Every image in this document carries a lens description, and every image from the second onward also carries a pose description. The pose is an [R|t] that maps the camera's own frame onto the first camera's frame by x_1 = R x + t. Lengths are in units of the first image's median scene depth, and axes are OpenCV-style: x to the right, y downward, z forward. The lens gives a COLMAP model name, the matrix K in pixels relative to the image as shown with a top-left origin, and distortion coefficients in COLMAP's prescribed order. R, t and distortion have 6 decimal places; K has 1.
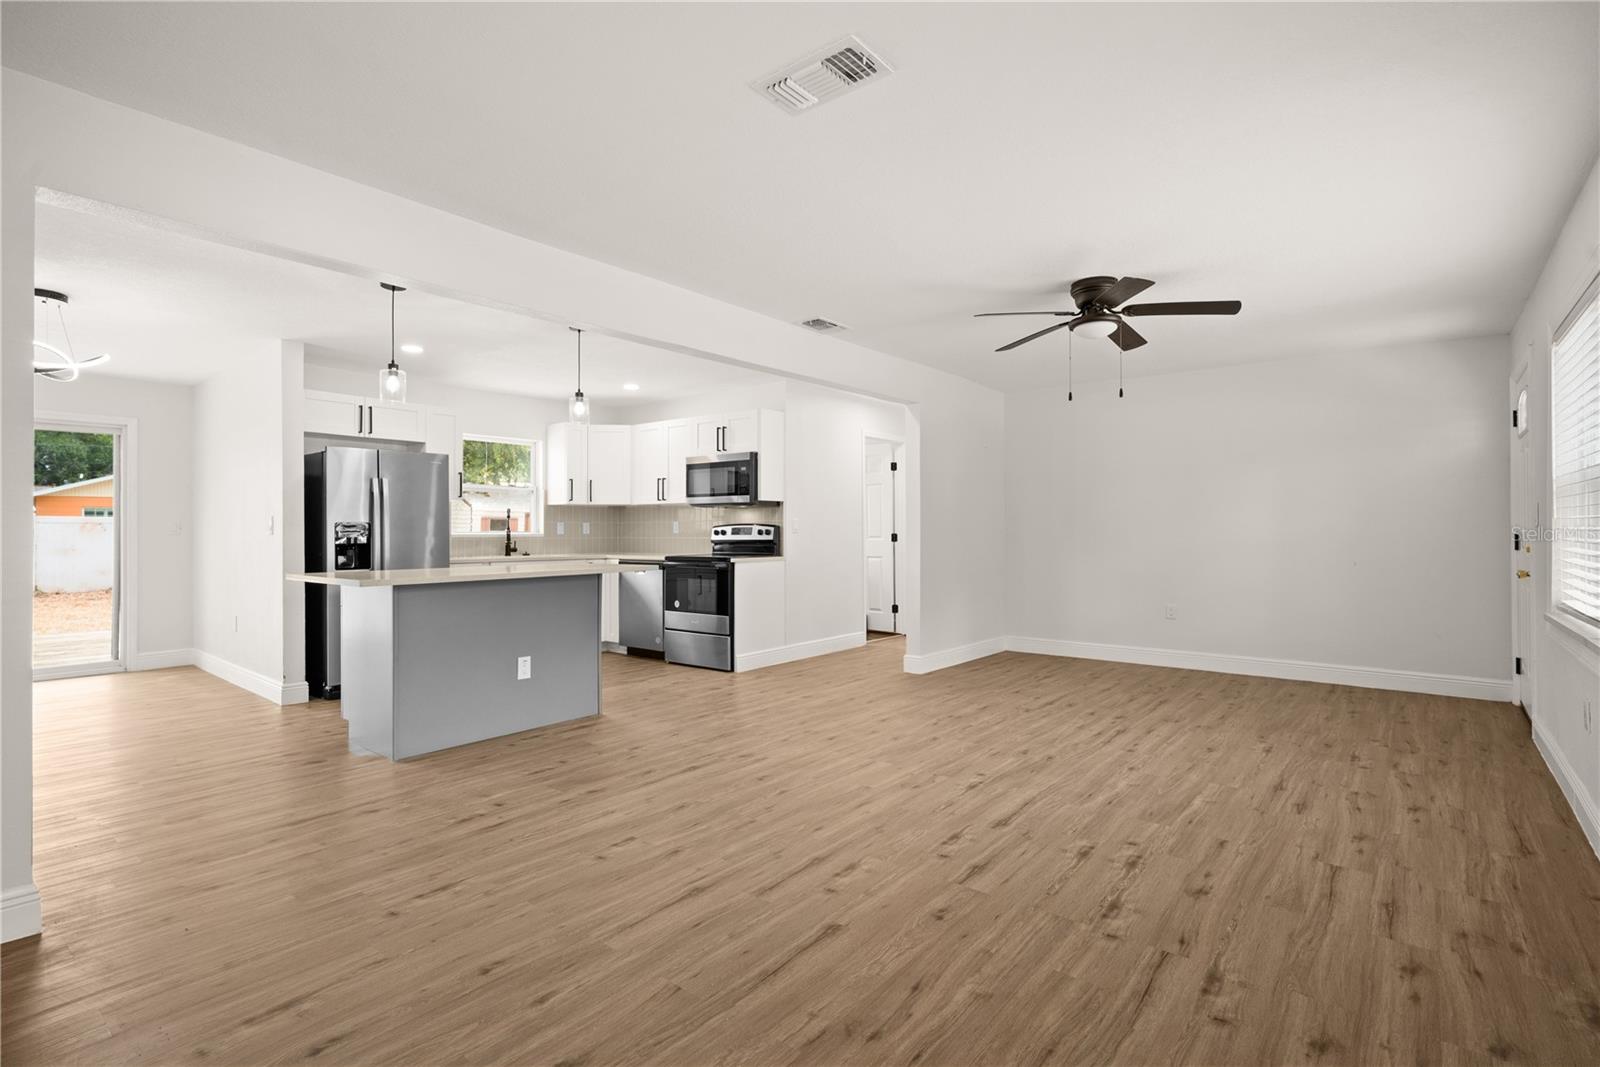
lens RADIAL K [[759.8, 0, 800.4], [0, 759.8, 532.2], [0, 0, 1]] dist [-0.002652, 0.001498]
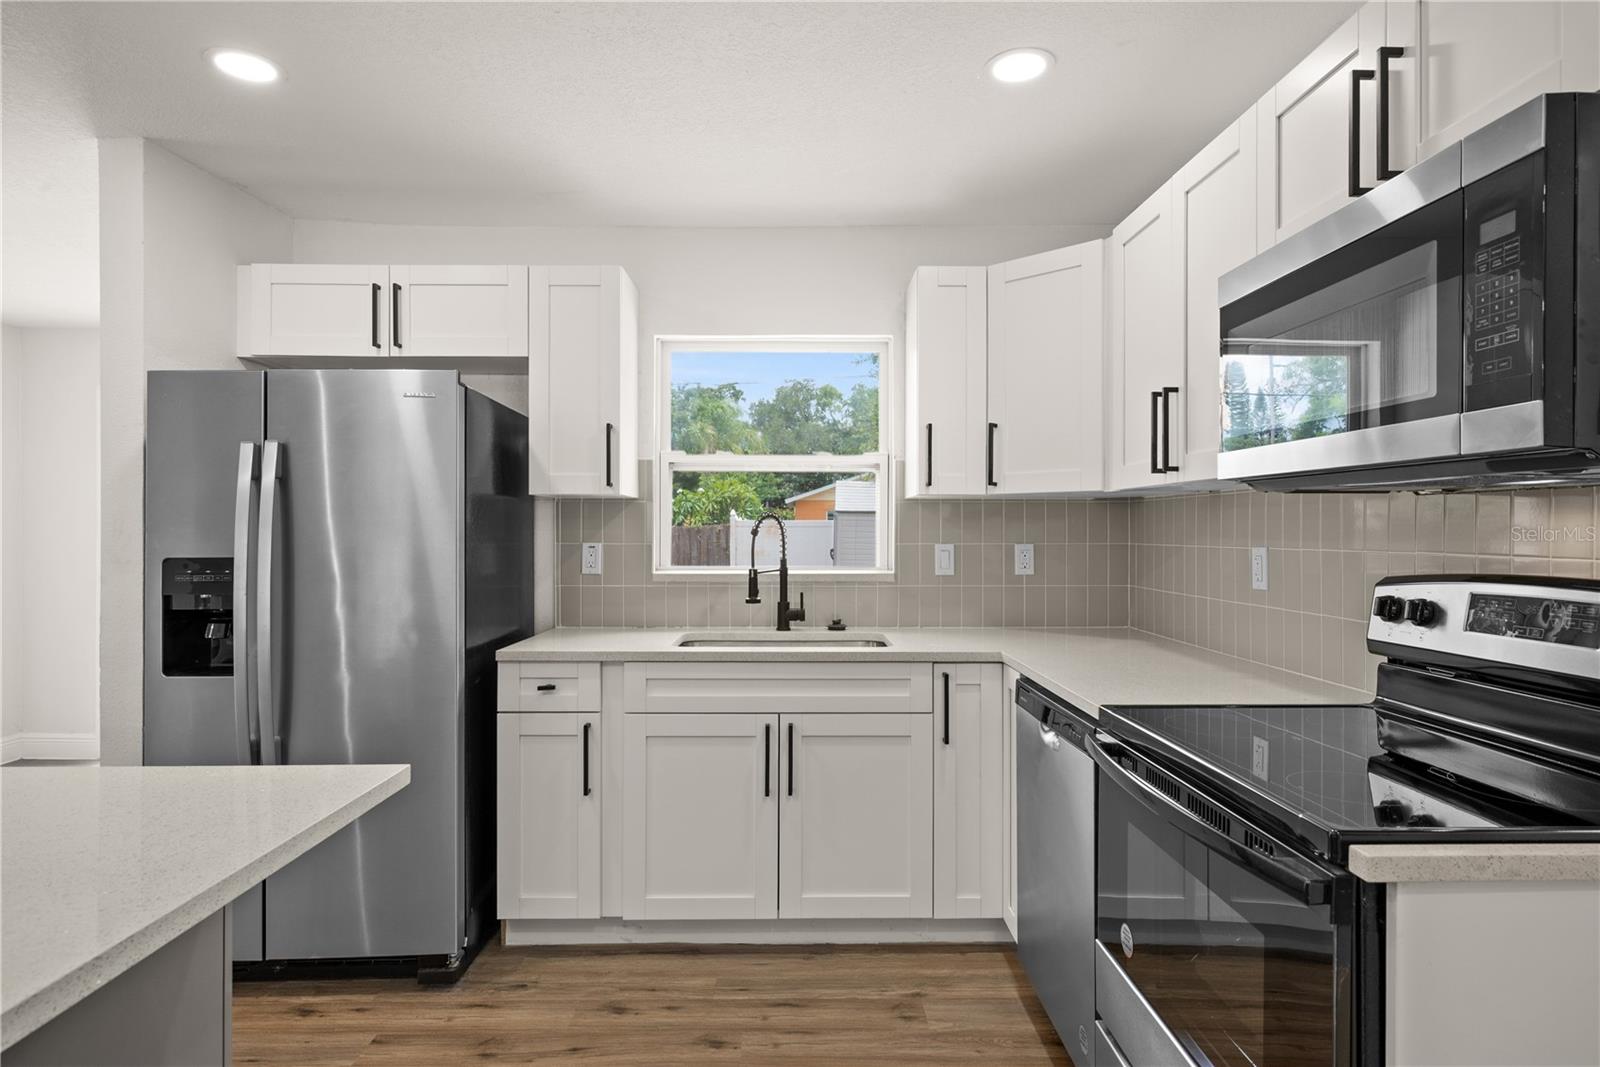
lens RADIAL K [[873.4, 0, 802.1], [0, 873.4, 524.4], [0, 0, 1]] dist [0.006493, 0.000142]
pose [[0.636020, -0.002154, -0.771669, -0.047137], [-0.003377, 0.999979, -0.005575, -0.039420], [0.771665, 0.006152, 0.635999, 1.321939]]
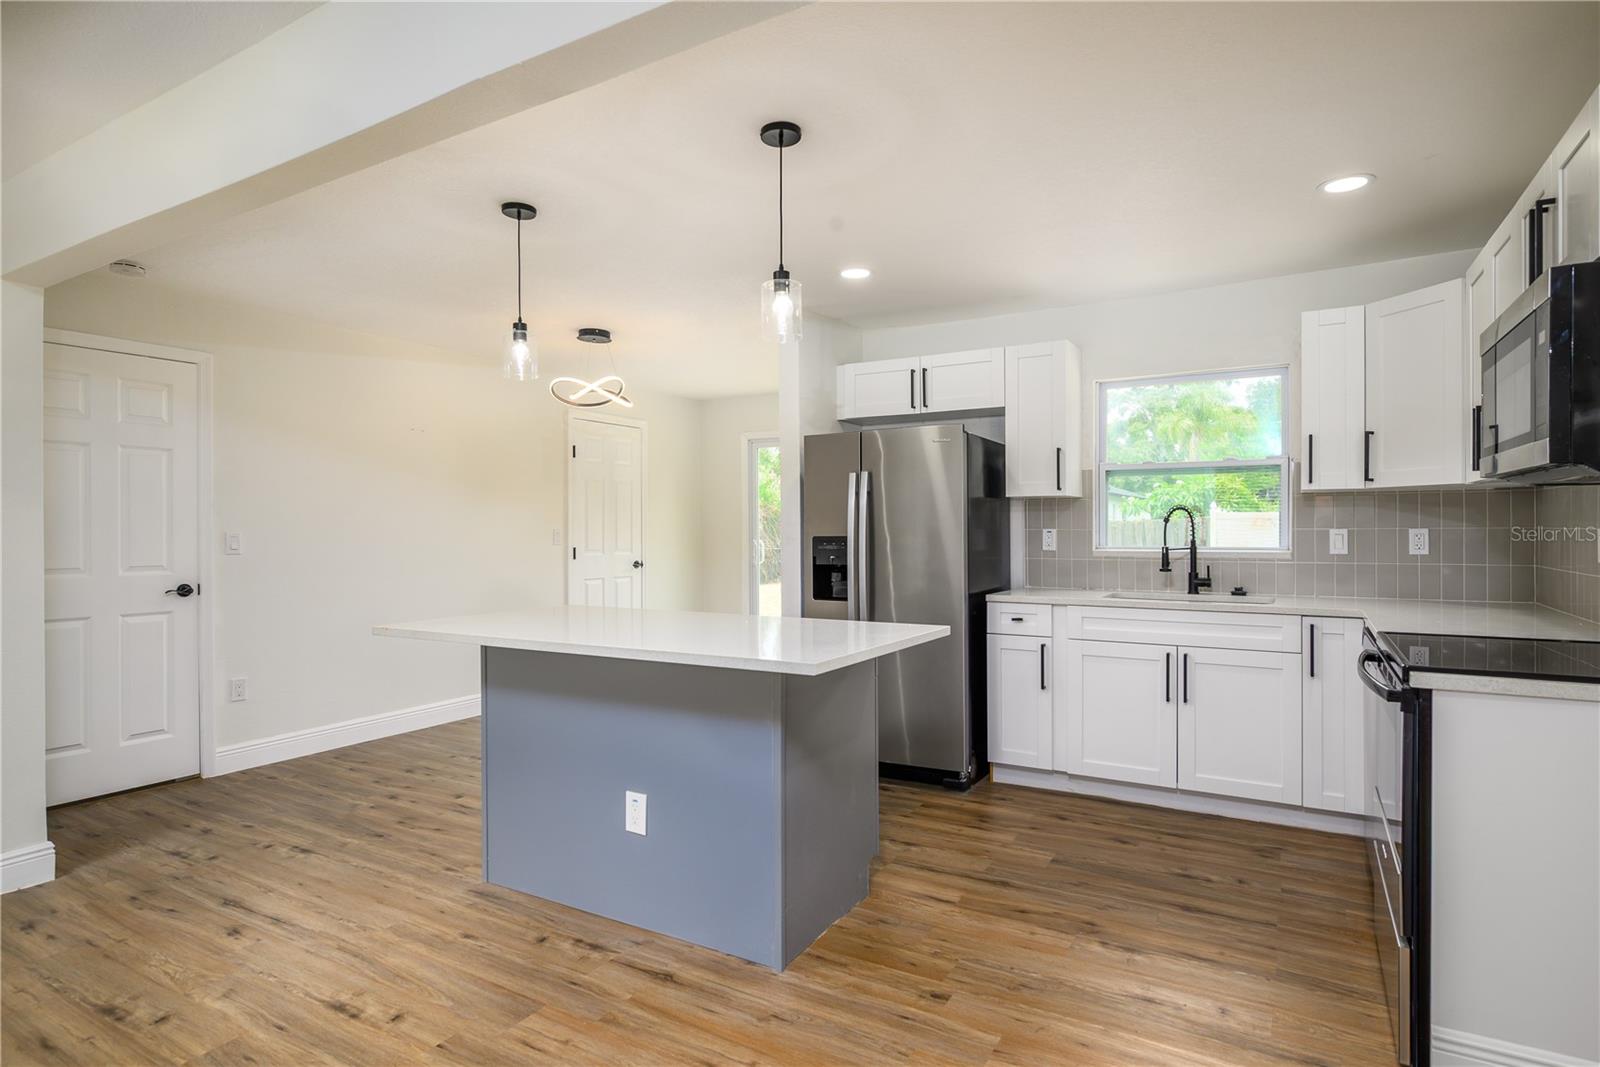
lens RADIAL K [[850.7, 0, 804.8], [0, 850.7, 532.8], [0, 0, 1]] dist [0.000405, 0.000312]
pose [[0.147649, 0.009669, -0.988993, 0.300304], [0.004190, 0.999937, 0.010402, -0.033869], [0.989031, -0.005680, 0.147600, 1.188201]]
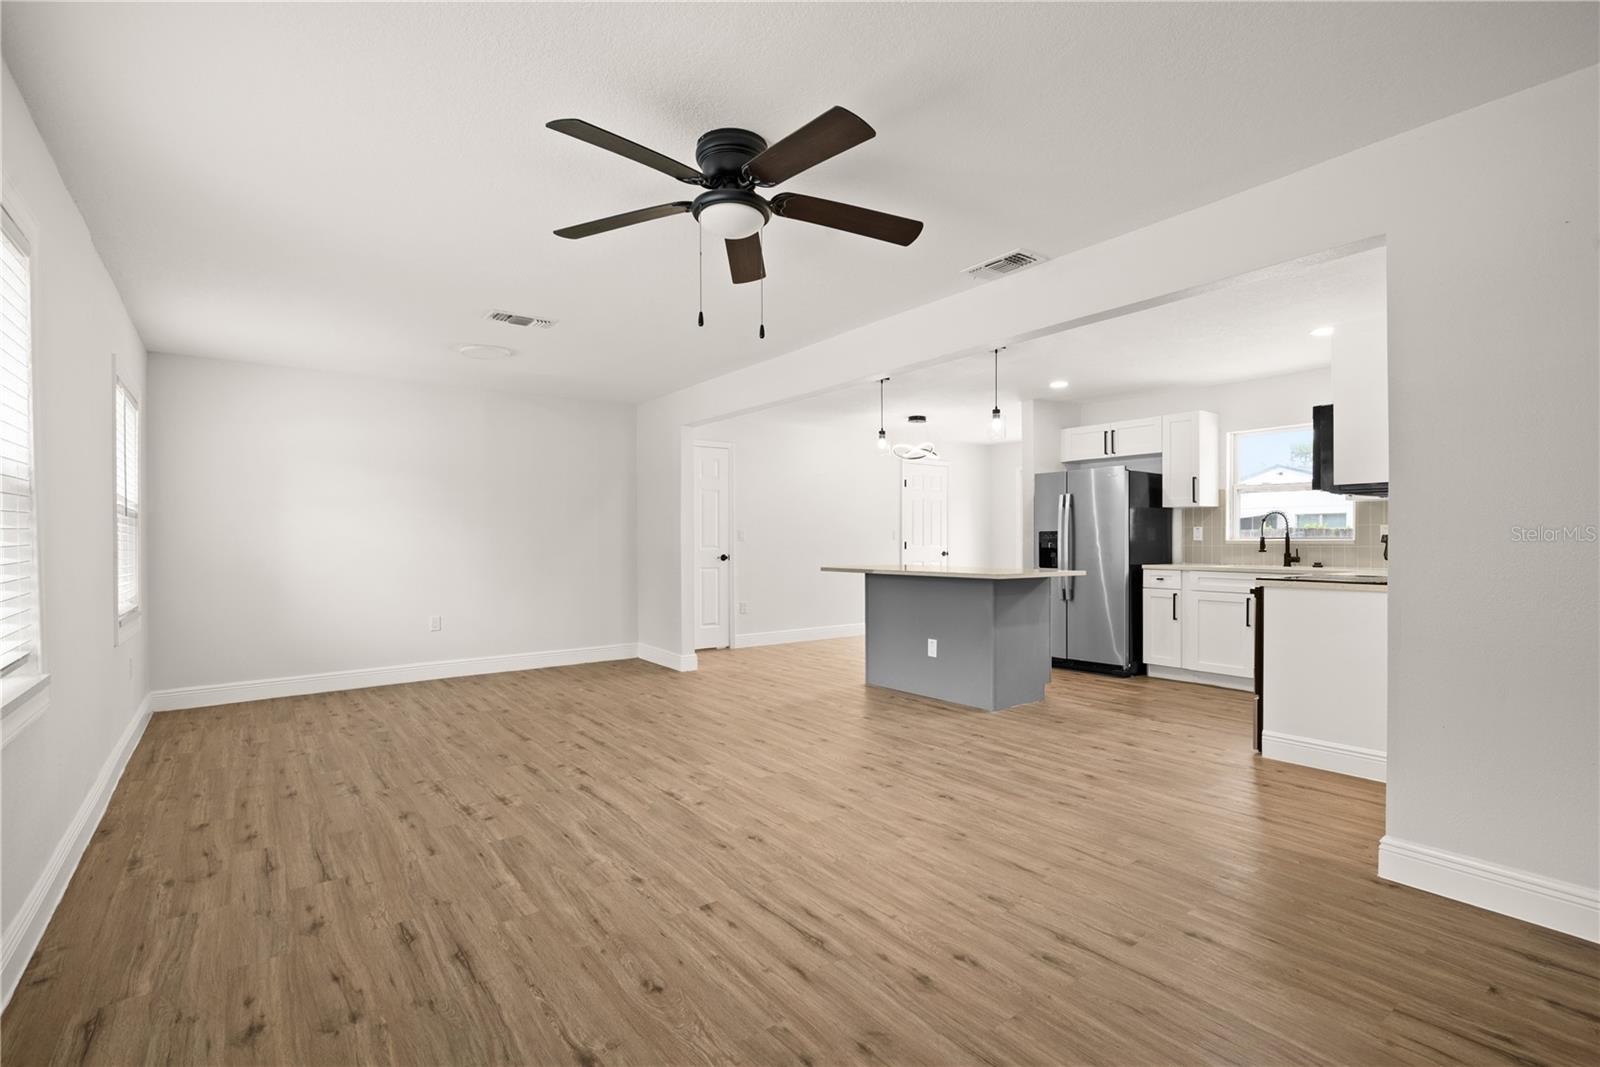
lens RADIAL K [[754.3, 0, 799.1], [0, 754.3, 544.7], [0, 0, 1]] dist [0.001770, 0.000069]
pose [[-0.251292, 0.011236, -0.967846, 1.030058], [0.003912, 0.999936, 0.010593, -0.006596], [0.967903, -0.001124, -0.251320, 1.267809]]
